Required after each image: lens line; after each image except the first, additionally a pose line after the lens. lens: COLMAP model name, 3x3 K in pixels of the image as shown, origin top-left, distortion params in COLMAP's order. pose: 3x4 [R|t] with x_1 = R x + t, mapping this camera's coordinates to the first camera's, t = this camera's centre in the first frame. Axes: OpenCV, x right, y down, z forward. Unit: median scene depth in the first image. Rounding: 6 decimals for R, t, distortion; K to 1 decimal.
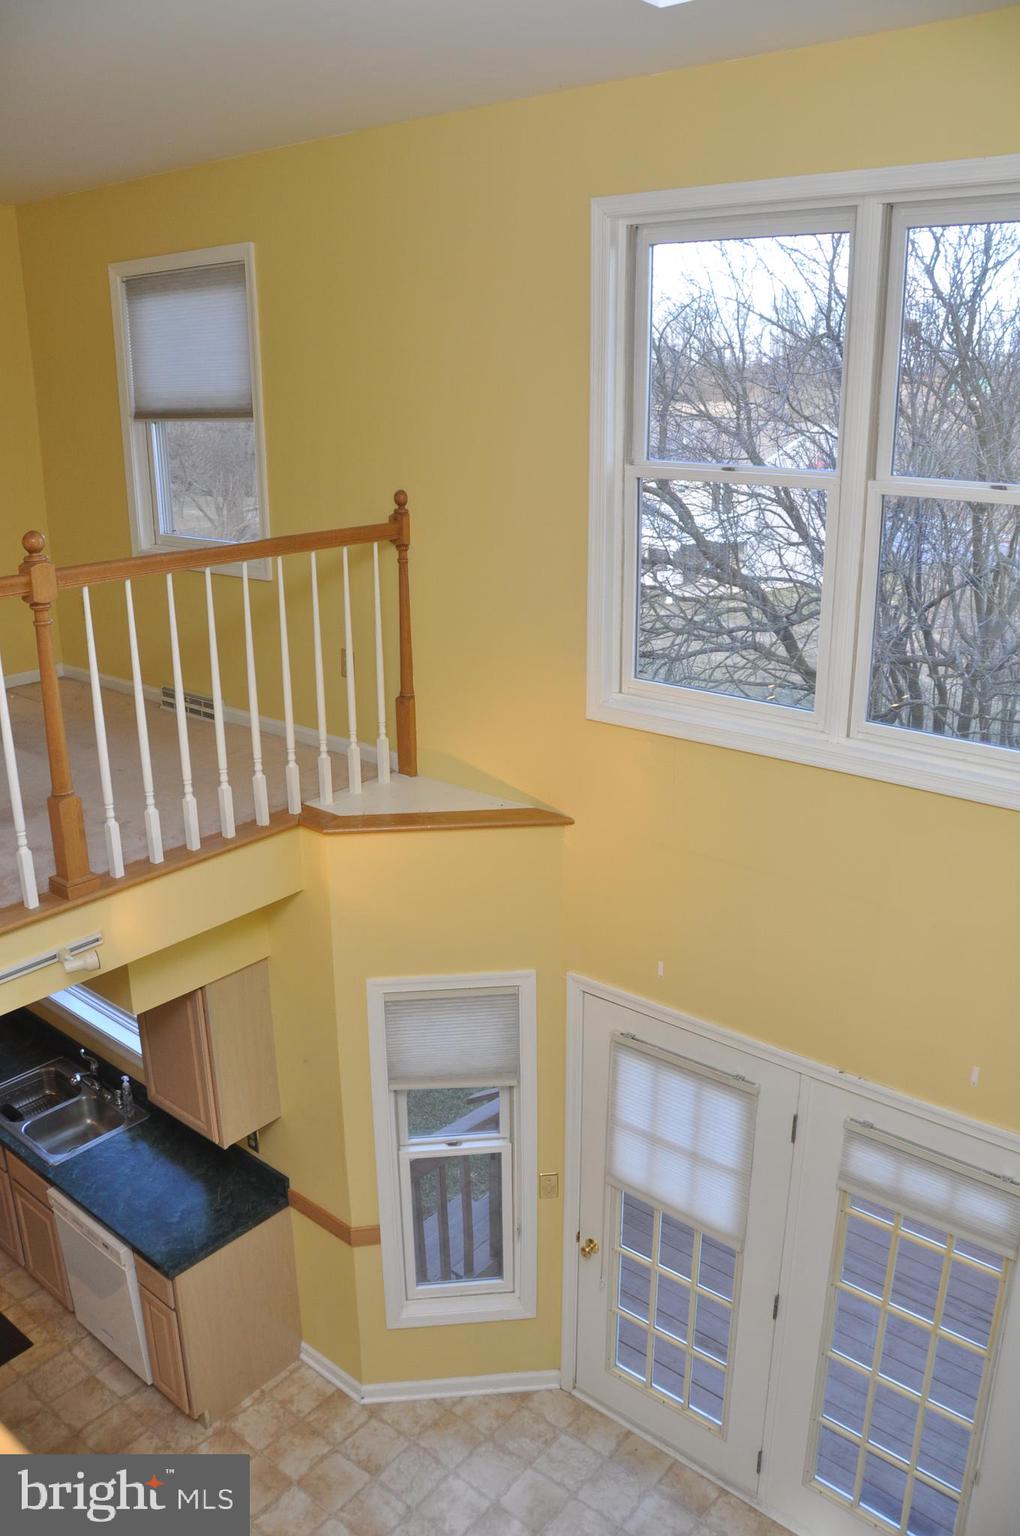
lens RADIAL K [[1194.4, 0, 510.0], [0, 1194.4, 768.0], [0, 0, 1]] dist [-0.160634, 0.113685]
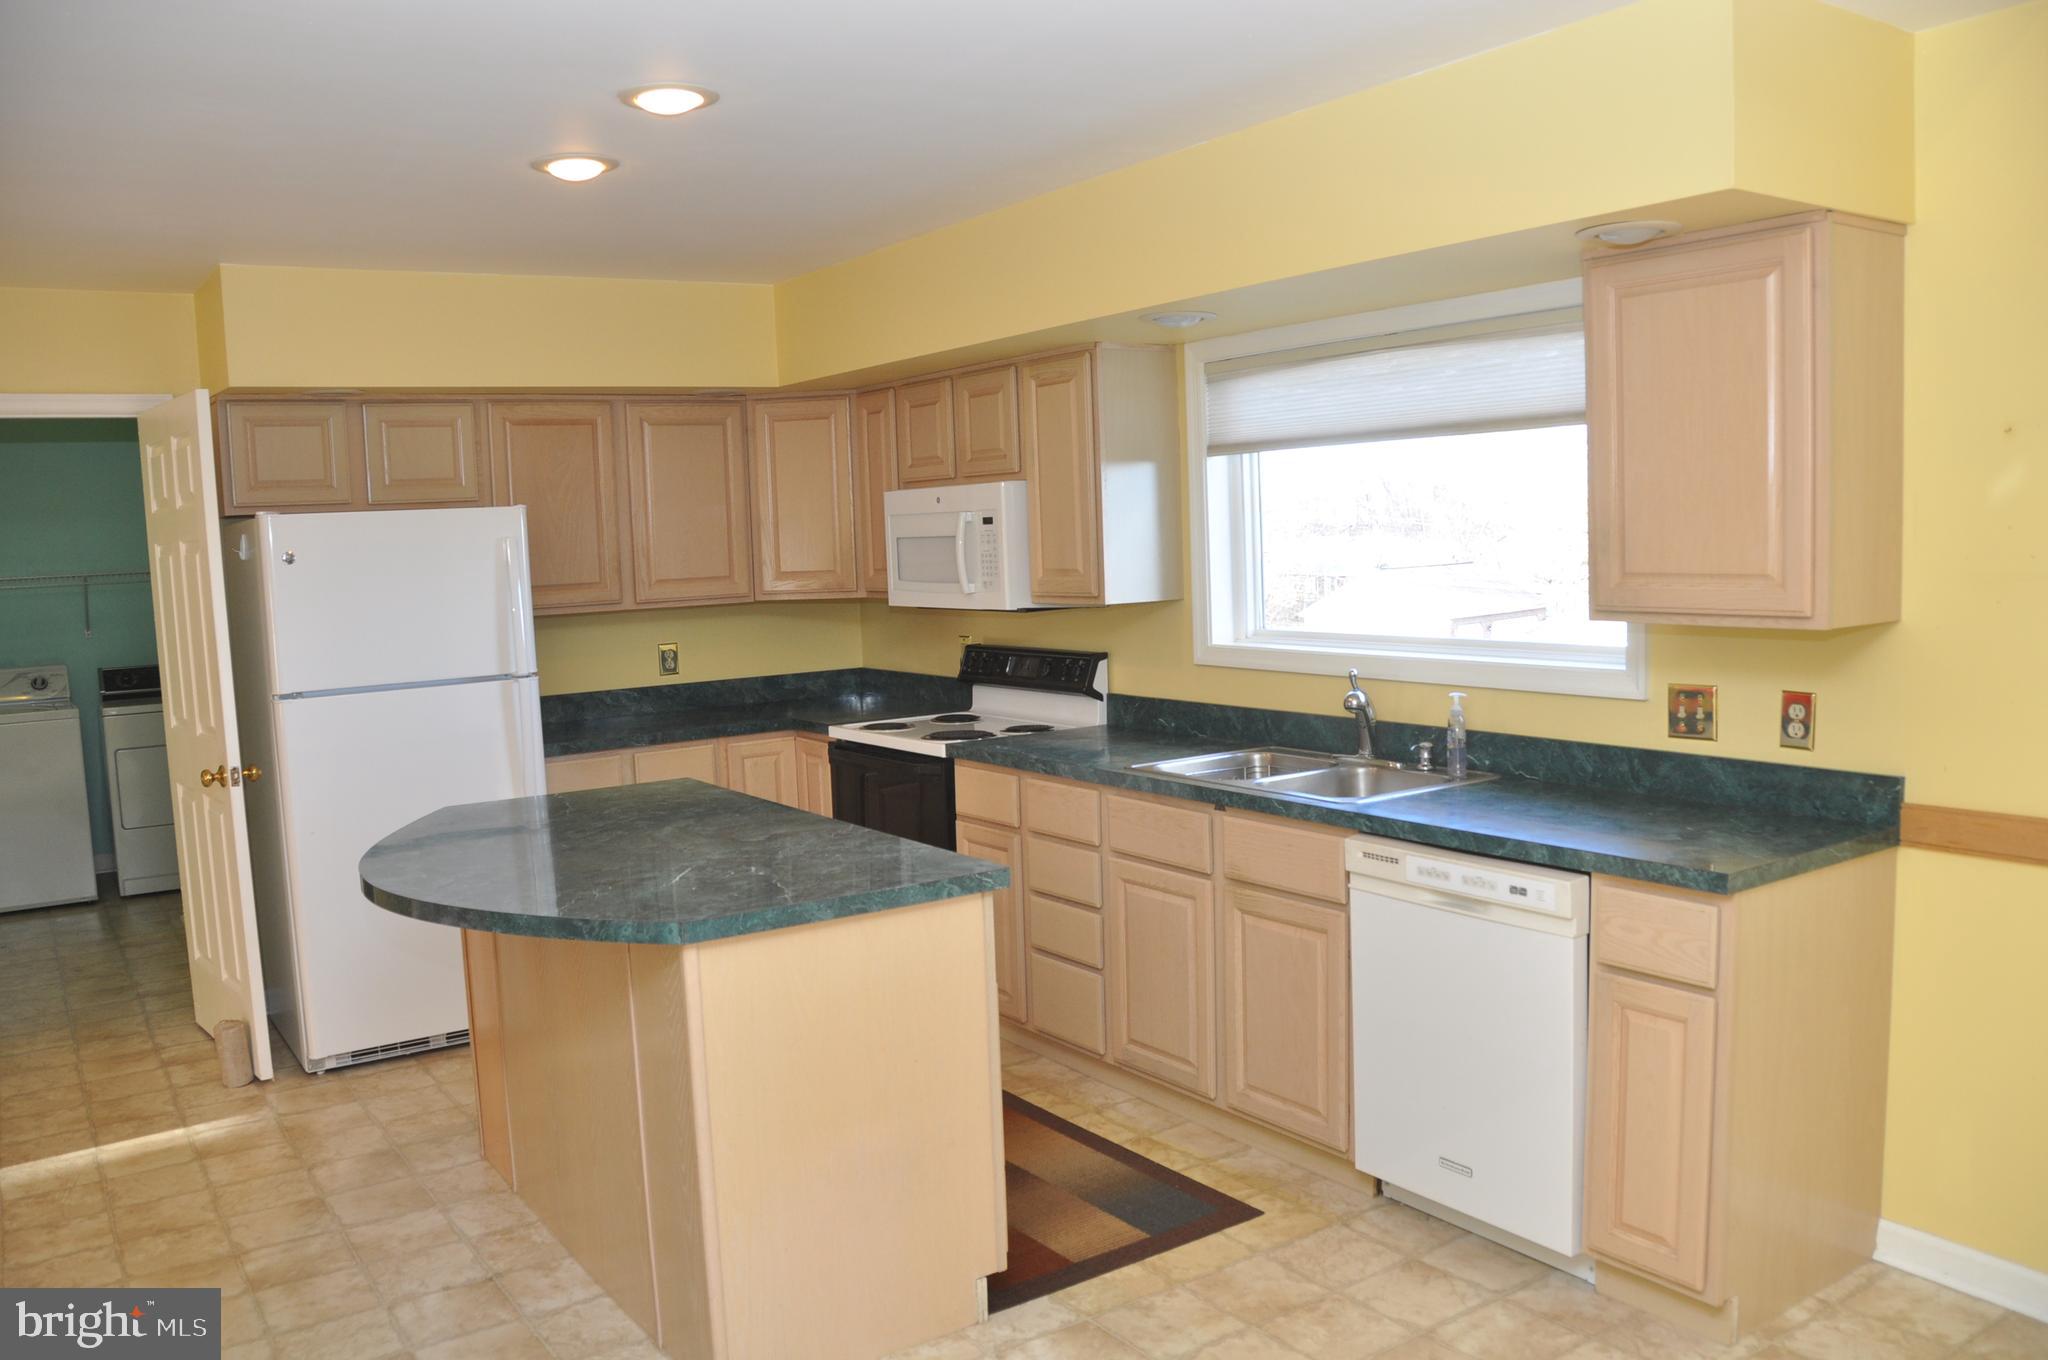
lens RADIAL K [[1592.5, 0, 1027.1], [0, 1592.5, 714.1], [0, 0, 1]] dist [-0.160634, 0.113685]
pose [[0.963038, 0.008526, -0.269230, -0.379719], [-0.062242, 0.979493, -0.191623, 0.484680], [0.262076, 0.201298, 0.943820, 0.344488]]
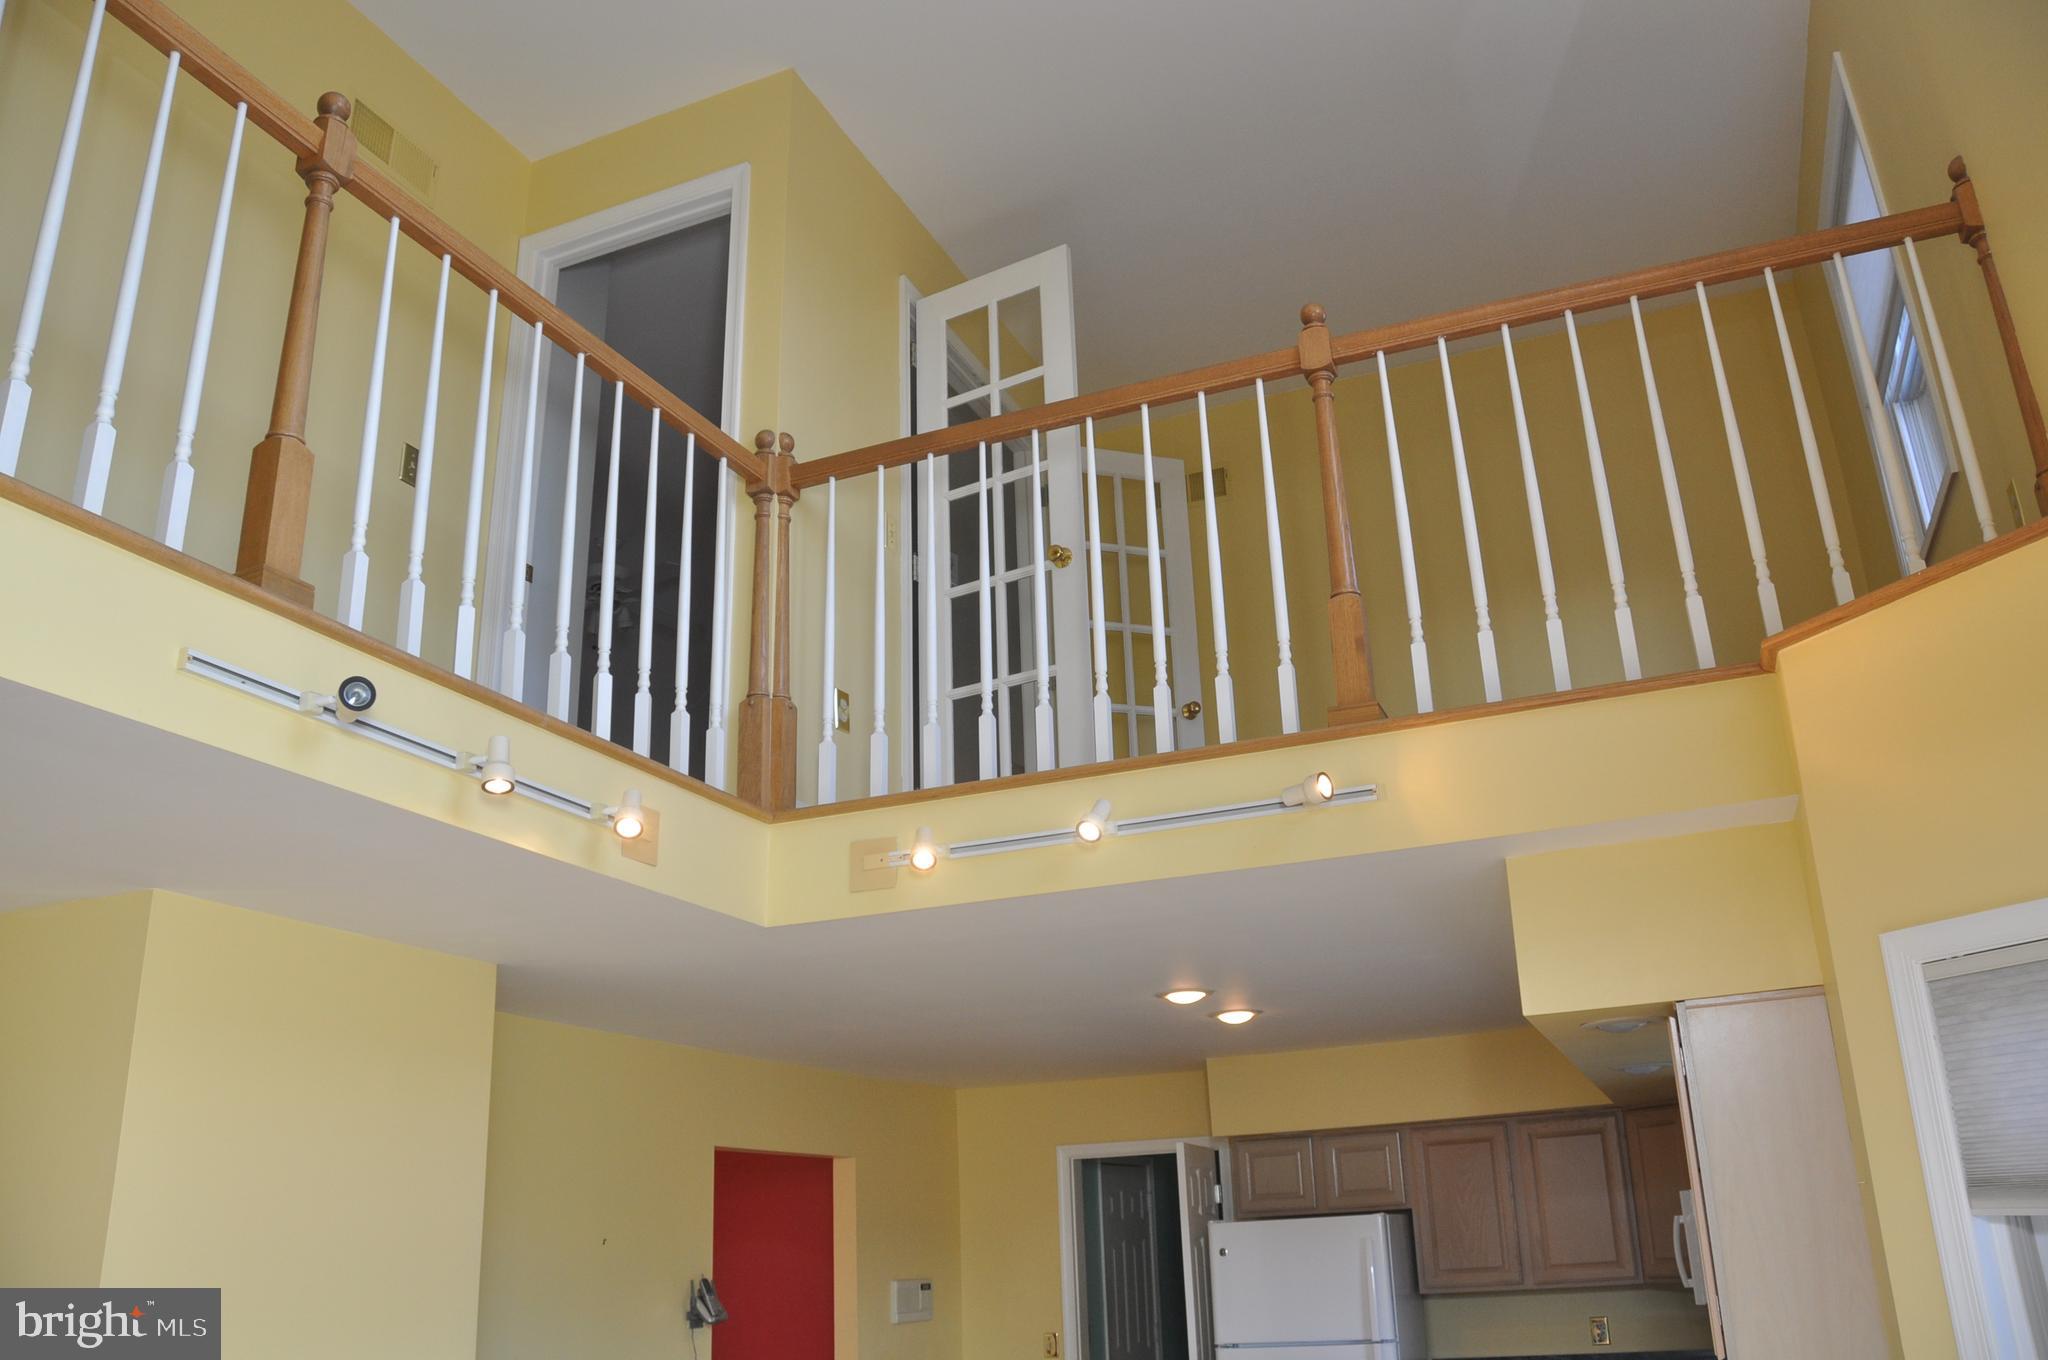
lens RADIAL K [[1596.1, 0, 1024.0], [0, 1596.1, 680.0], [0, 0, 1]] dist [-0.173985, 0.135736]
pose [[0.294344, -0.317457, -0.901434, 0.348409], [-0.272644, 0.876129, -0.397571, 0.400975], [0.915984, 0.362793, 0.171331, 0.481781]]
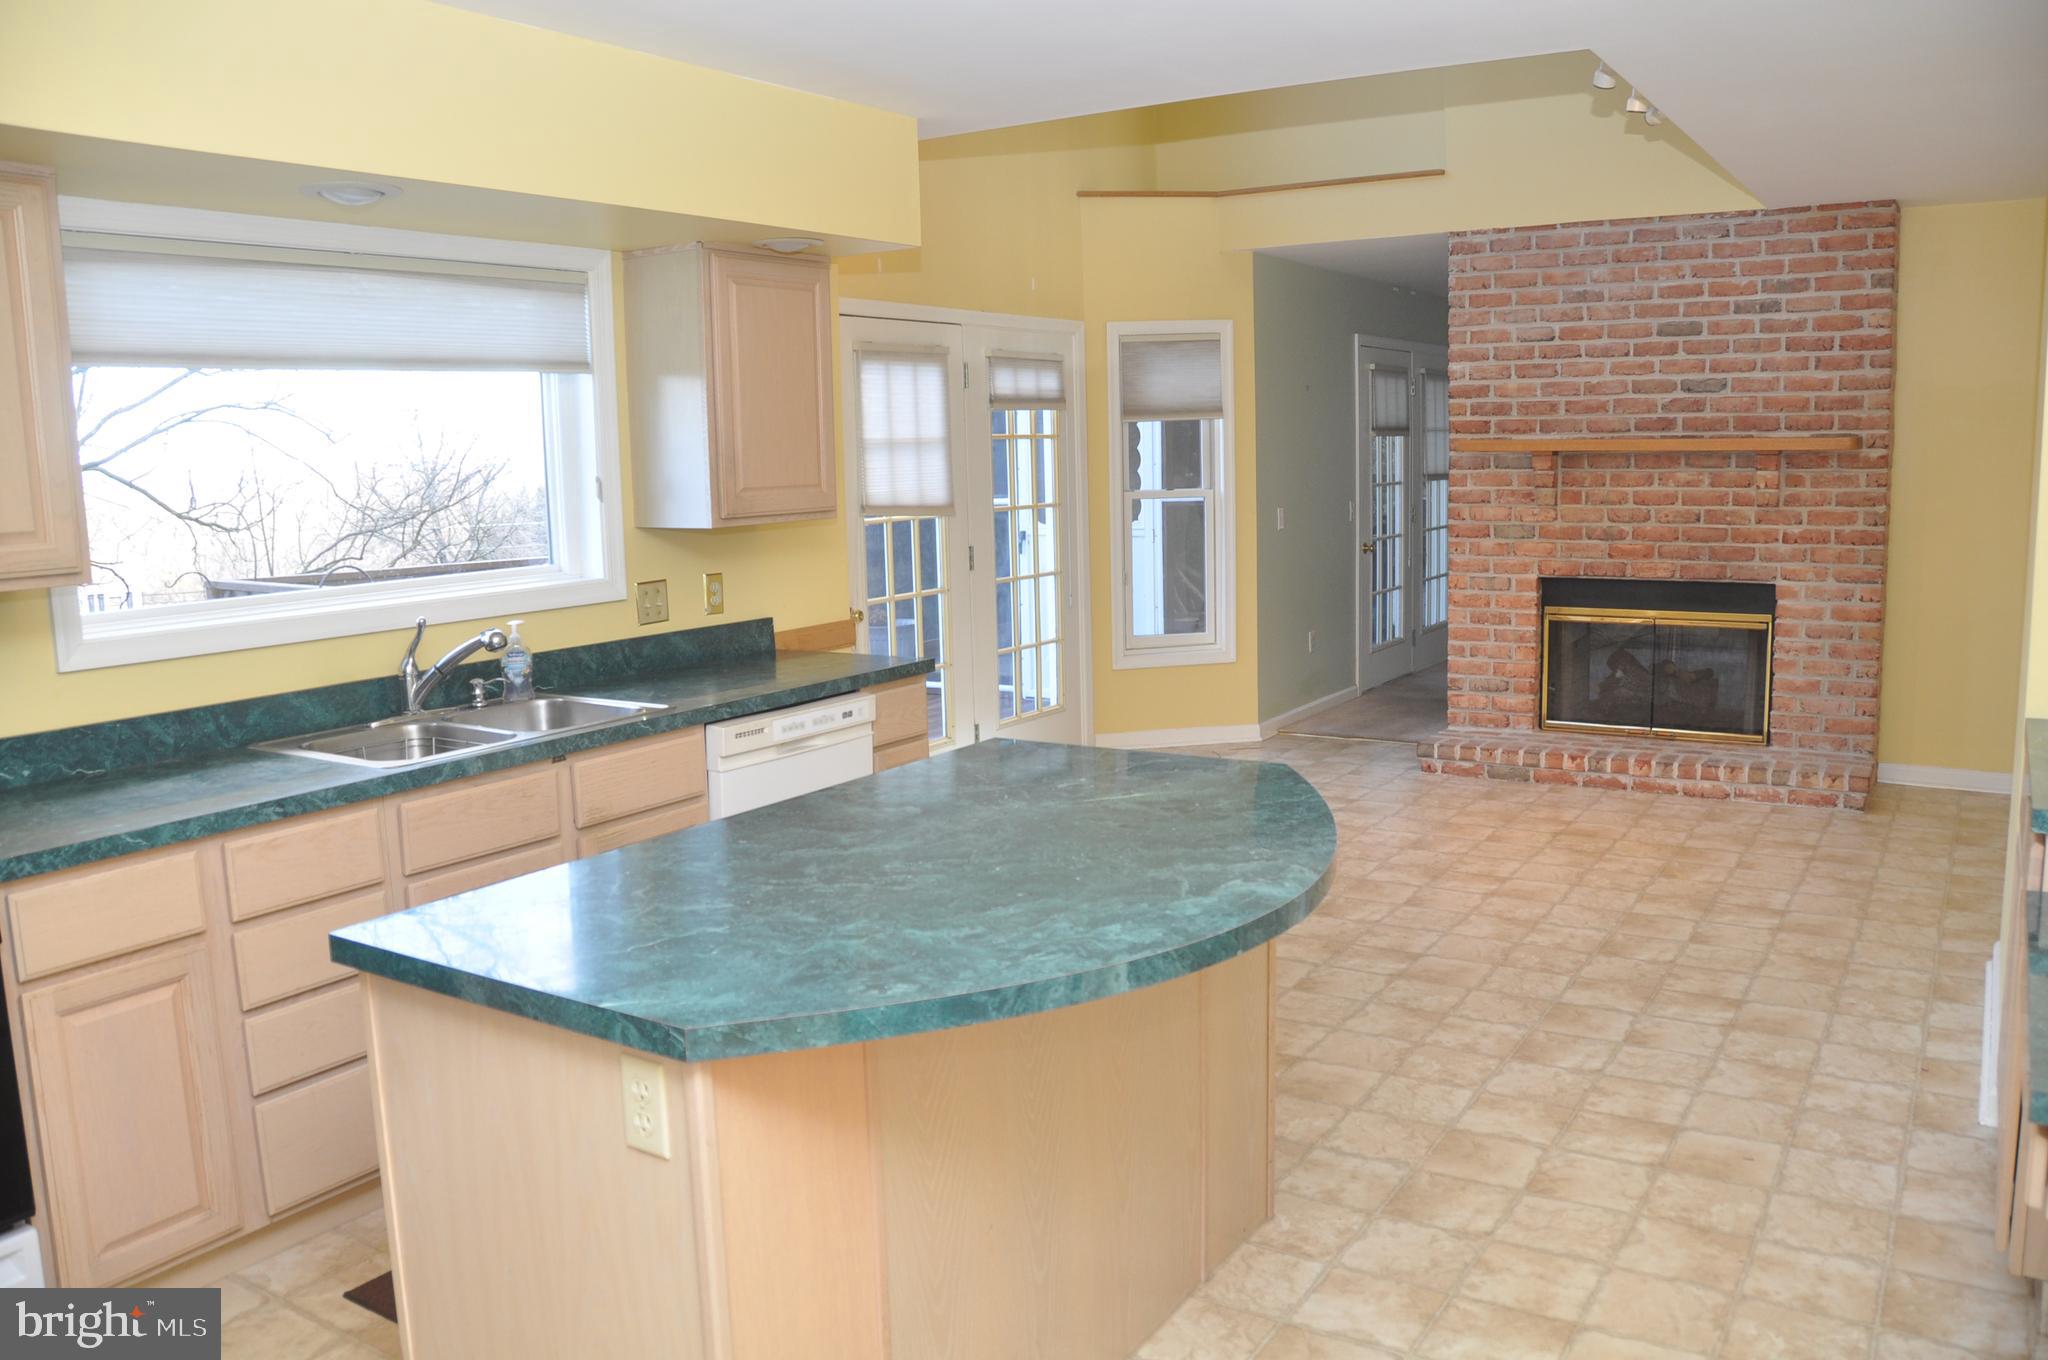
lens RADIAL K [[1596.1, 0, 1024.0], [0, 1596.1, 680.0], [0, 0, 1]] dist [-0.173985, 0.135736]
pose [[-0.125336, -0.130355, 0.983513, -1.241651], [0.337647, 0.926549, 0.165834, 0.288838], [-0.932891, 0.352866, -0.072116, 0.976846]]
